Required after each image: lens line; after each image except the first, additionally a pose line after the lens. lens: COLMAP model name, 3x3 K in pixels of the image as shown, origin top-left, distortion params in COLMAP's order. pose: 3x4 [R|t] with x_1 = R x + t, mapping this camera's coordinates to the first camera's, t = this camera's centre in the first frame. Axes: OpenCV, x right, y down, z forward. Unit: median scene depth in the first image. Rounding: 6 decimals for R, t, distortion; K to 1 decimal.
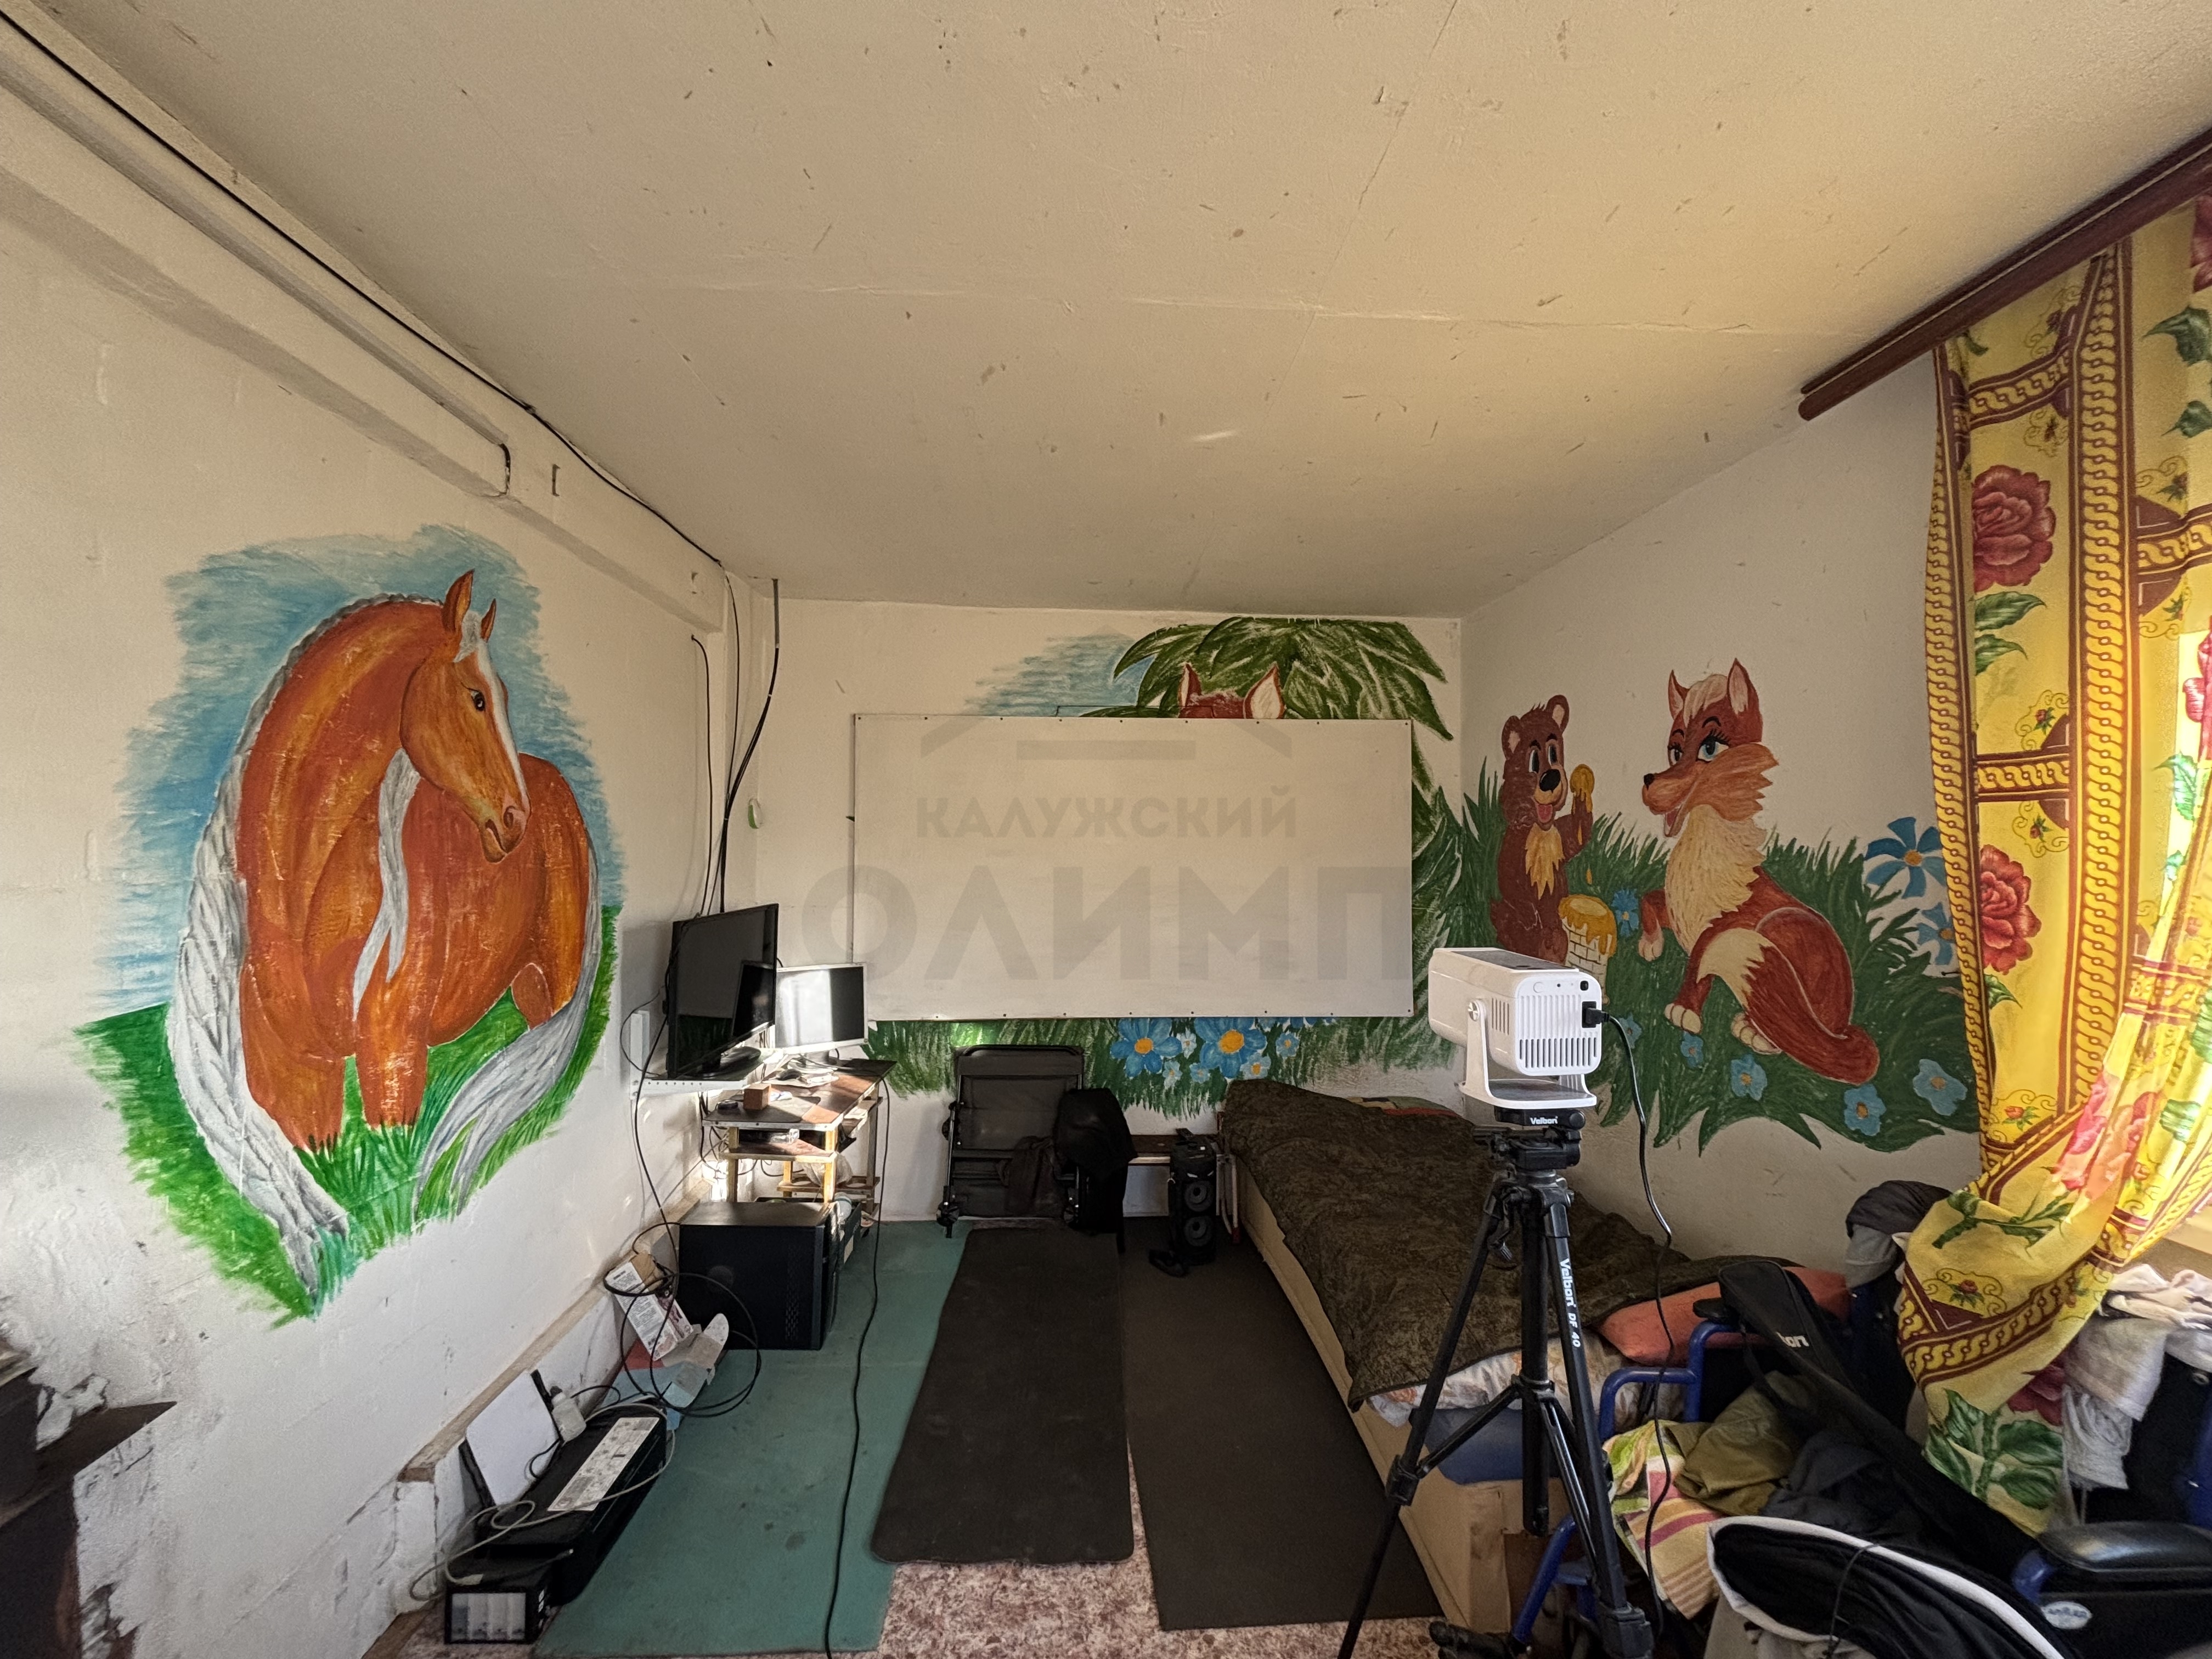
lens RADIAL K [[888.0, 0, 1105.3], [0, 888.0, 829.8], [0, 0, 1]] dist [-0.002596, 0.000970]
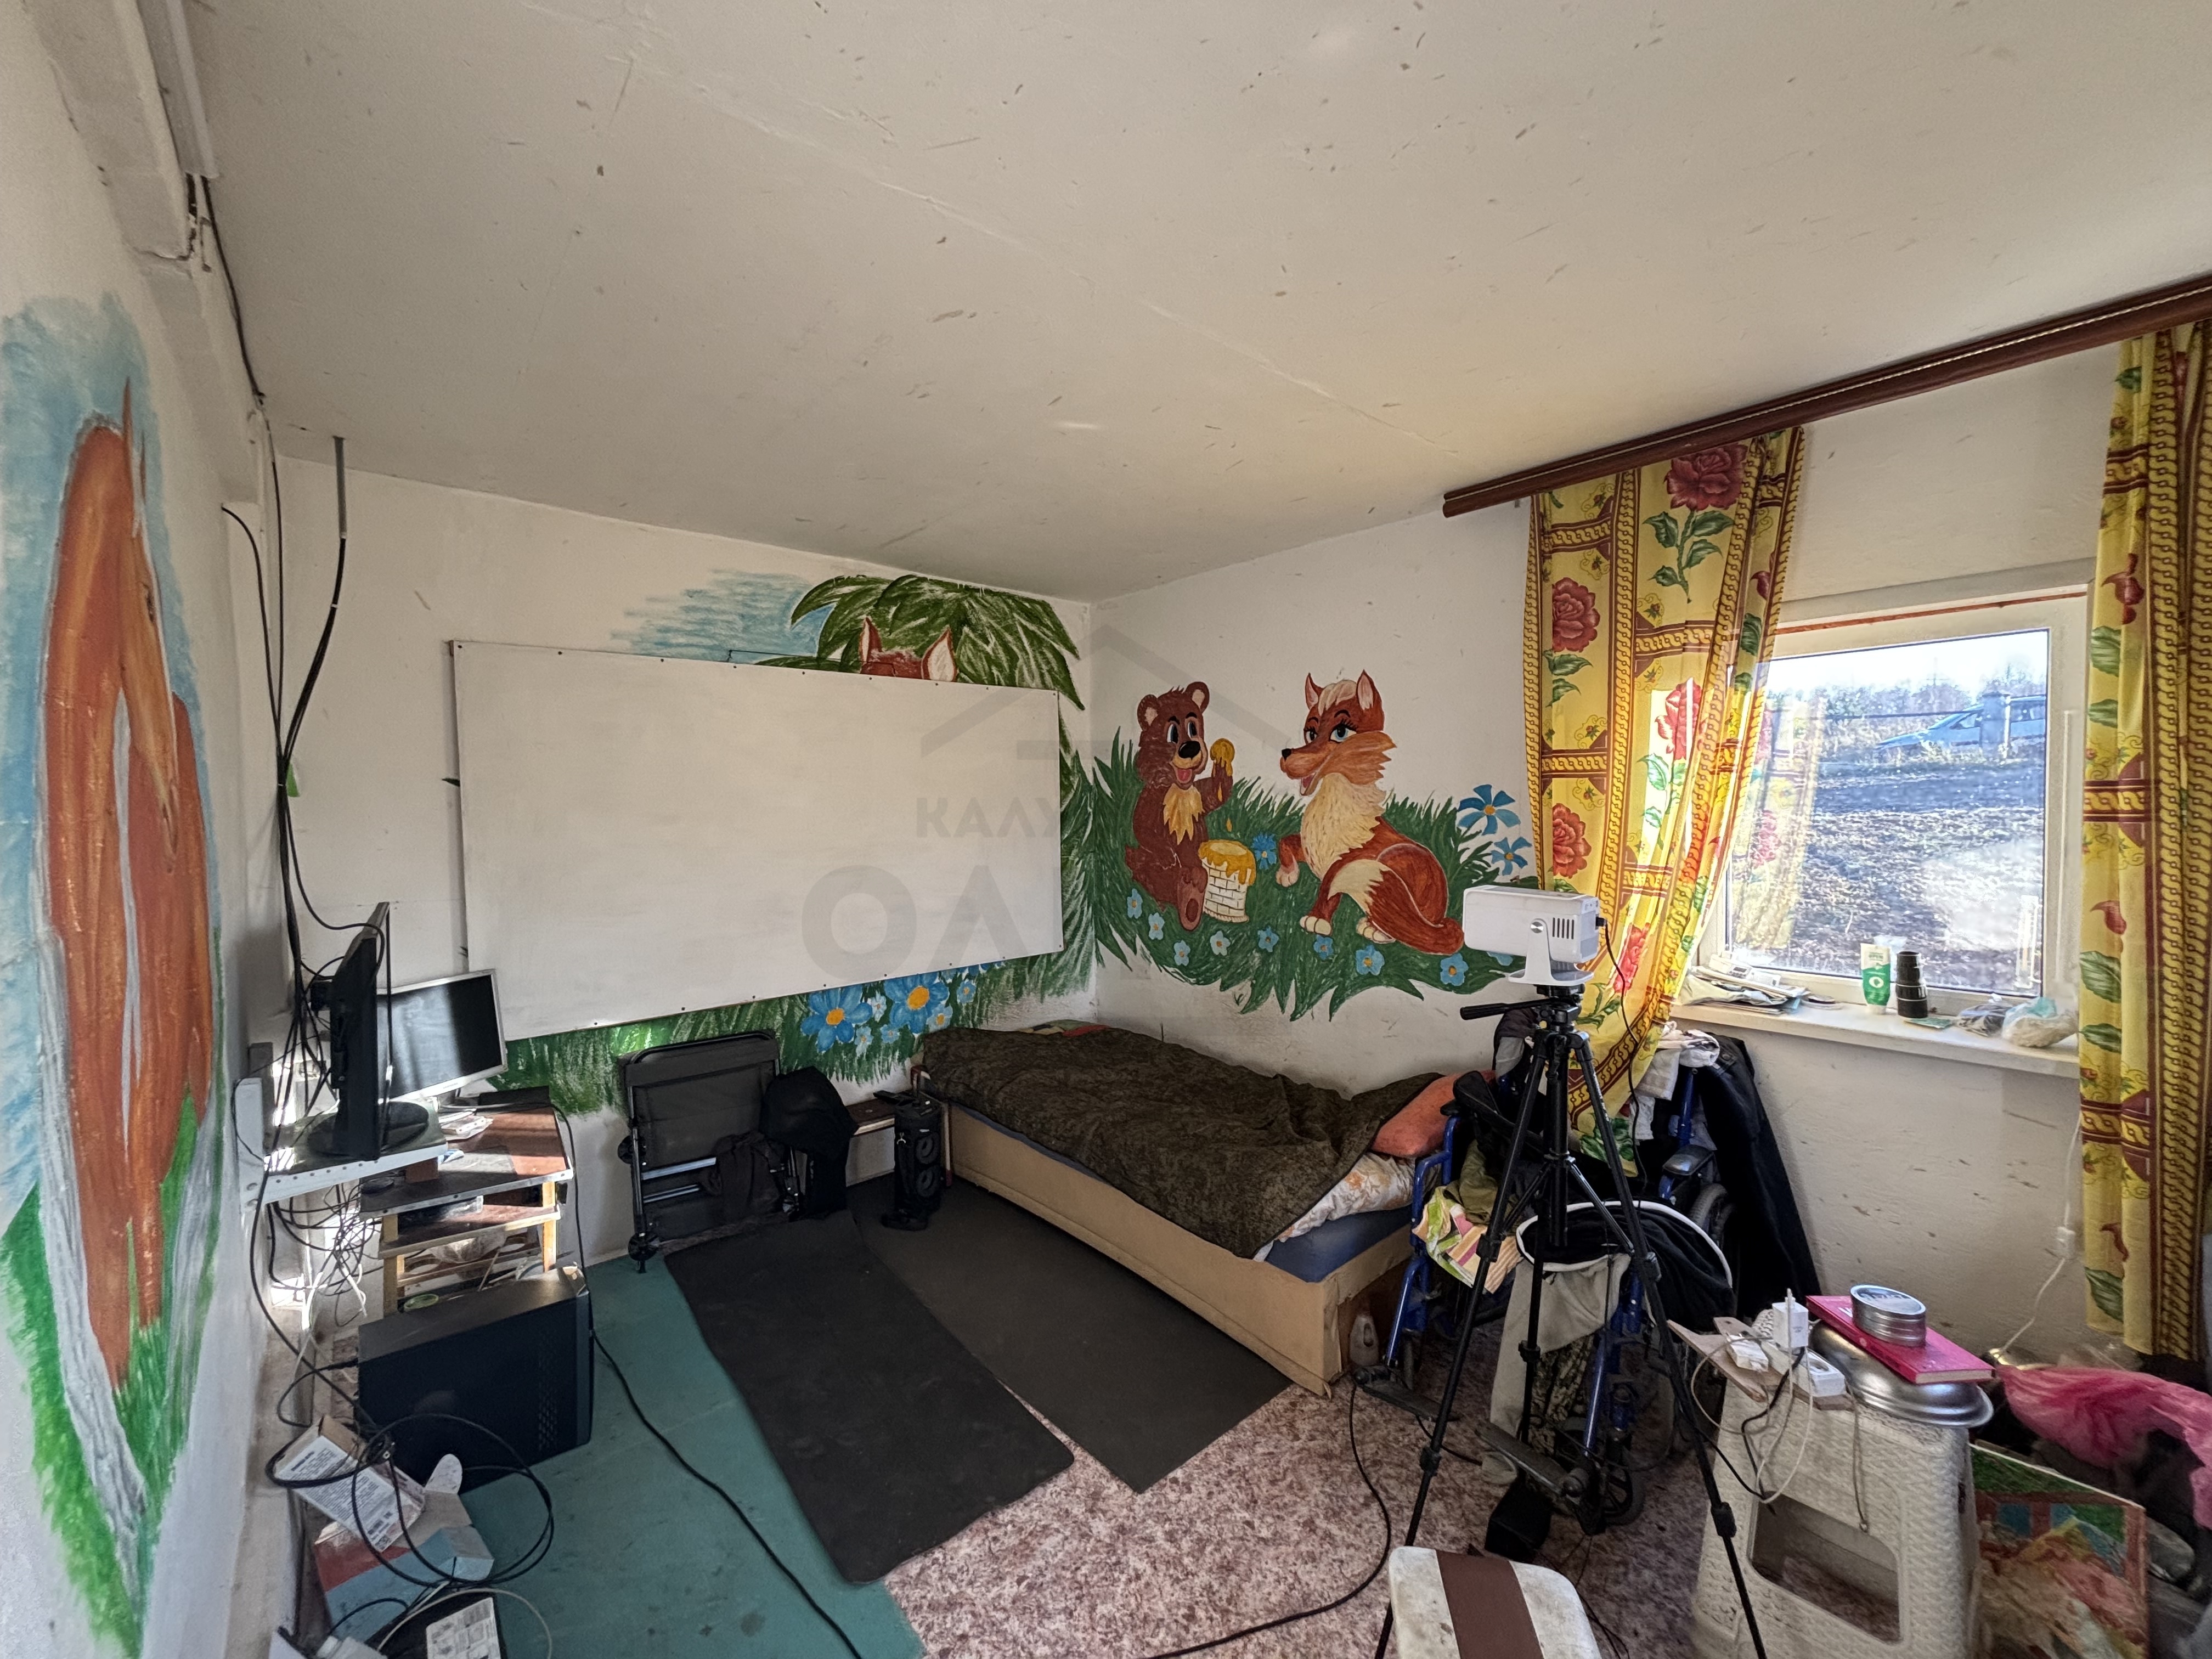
lens RADIAL K [[888.0, 0, 1105.4], [0, 888.0, 829.5], [0, 0, 1]] dist [-0.002596, 0.000970]
pose [[0.795083, -0.038051, 0.605306, -0.468110], [0.002314, 0.998213, 0.059710, -0.023226], [-0.606497, -0.046074, 0.793750, 0.108705]]
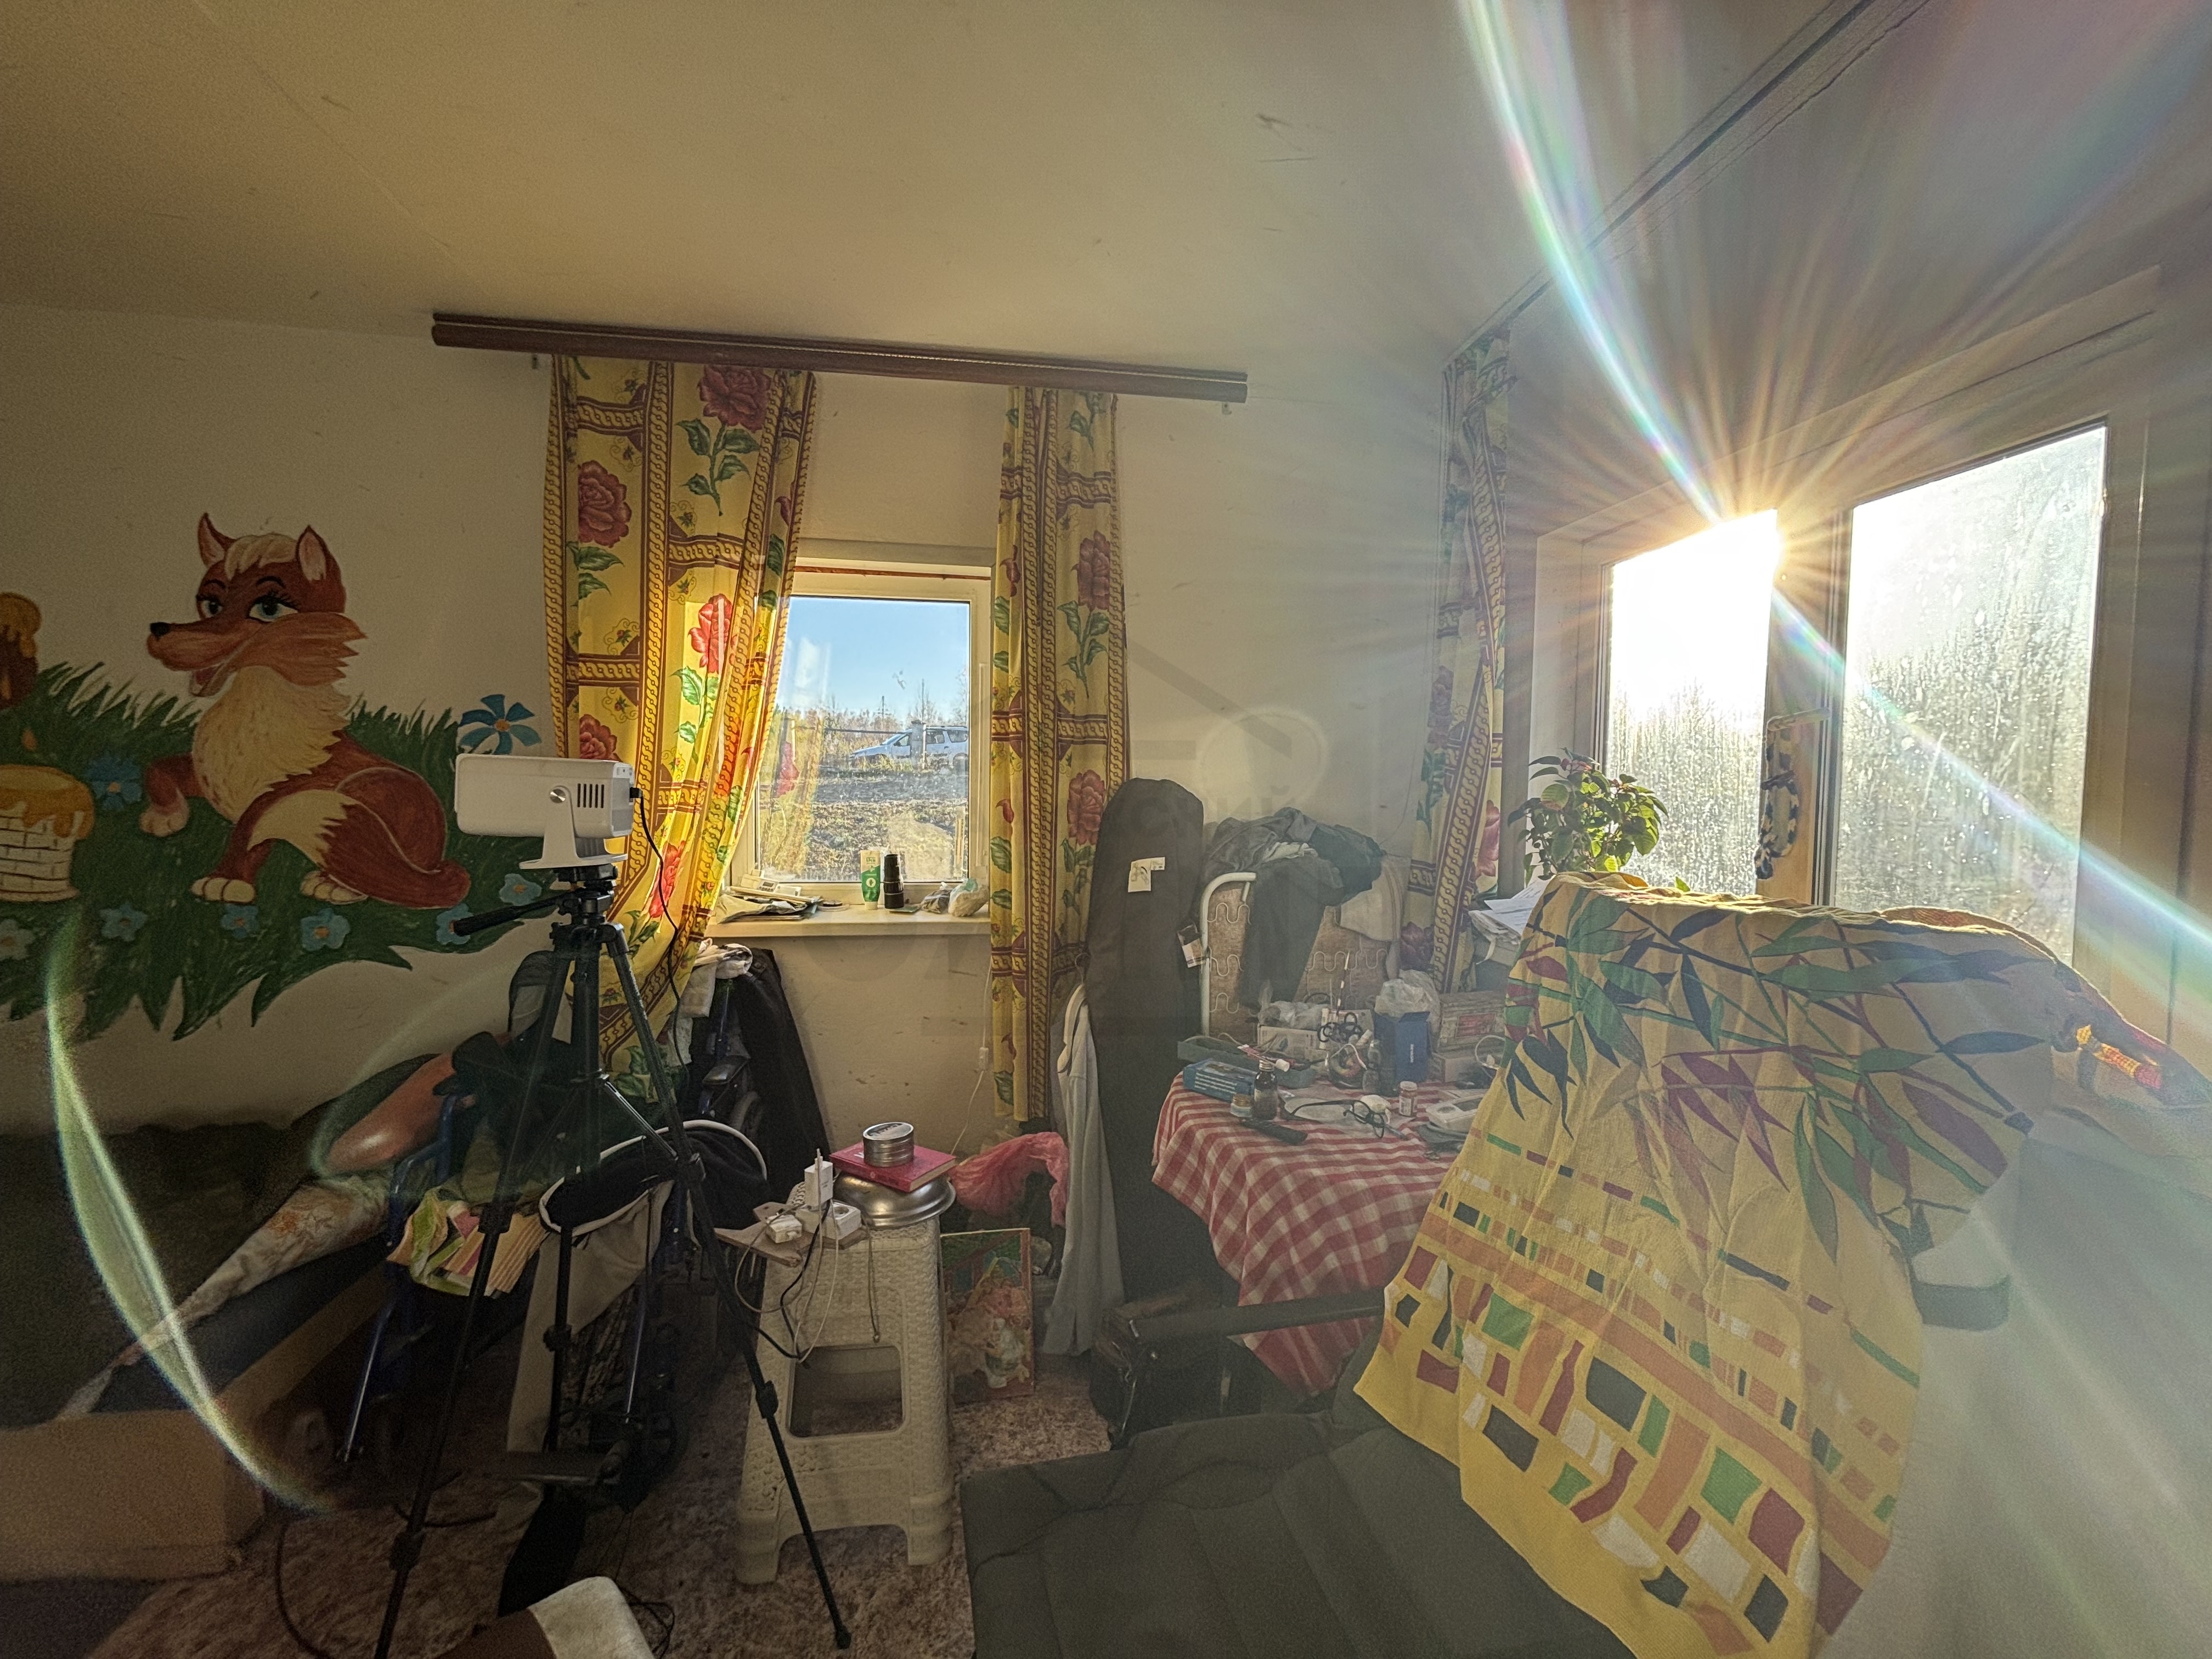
lens RADIAL K [[888.0, 0, 1099.4], [0, 888.0, 831.6], [0, 0, 1]] dist [-0.002596, 0.000970]
pose [[-0.069437, -0.044277, 0.996603, -0.367611], [-0.042987, 0.998219, 0.041354, 0.074017], [-0.996660, -0.039969, -0.071217, 0.148649]]
